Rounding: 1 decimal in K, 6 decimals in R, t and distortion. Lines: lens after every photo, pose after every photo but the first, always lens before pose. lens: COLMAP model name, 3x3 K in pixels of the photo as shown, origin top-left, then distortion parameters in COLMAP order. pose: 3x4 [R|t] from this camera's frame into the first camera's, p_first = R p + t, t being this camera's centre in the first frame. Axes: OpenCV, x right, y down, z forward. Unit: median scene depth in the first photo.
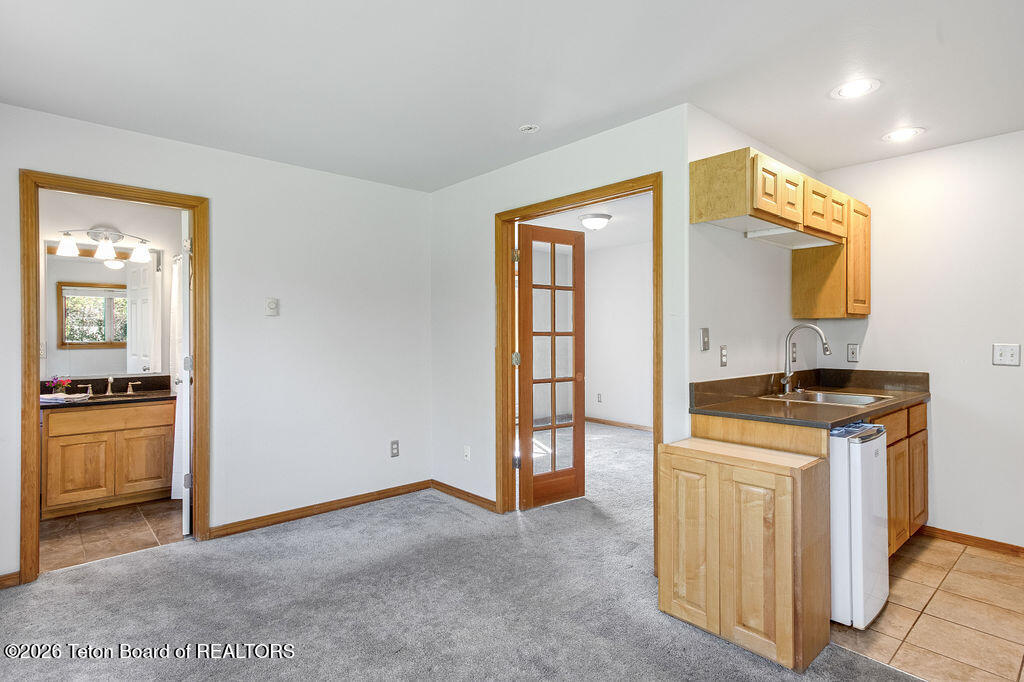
lens RADIAL K [[528.1, 0, 514.8], [0, 528.1, 335.8], [0, 0, 1]] dist [-0.001993, 0.009966]
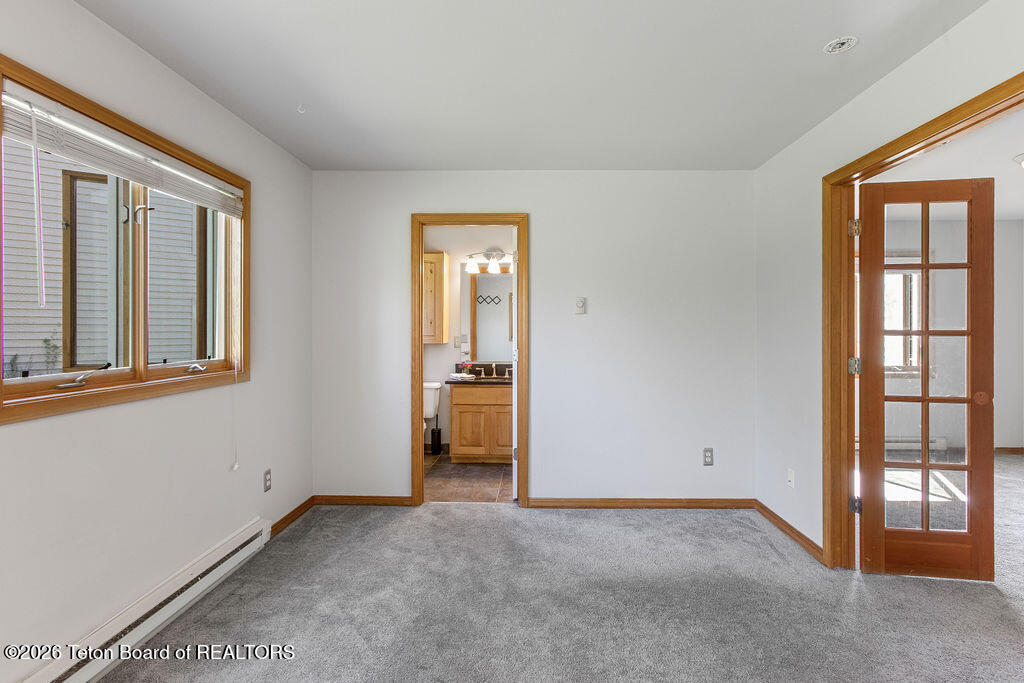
lens RADIAL K [[493.4, 0, 520.7], [0, 493.4, 329.6], [0, 0, 1]] dist [-0.003794, 0.005791]
pose [[0.737064, 0.003310, -0.675815, 0.209179], [-0.008995, 0.999947, -0.004913, 0.000456], [0.675763, 0.009700, 0.737055, 0.277656]]
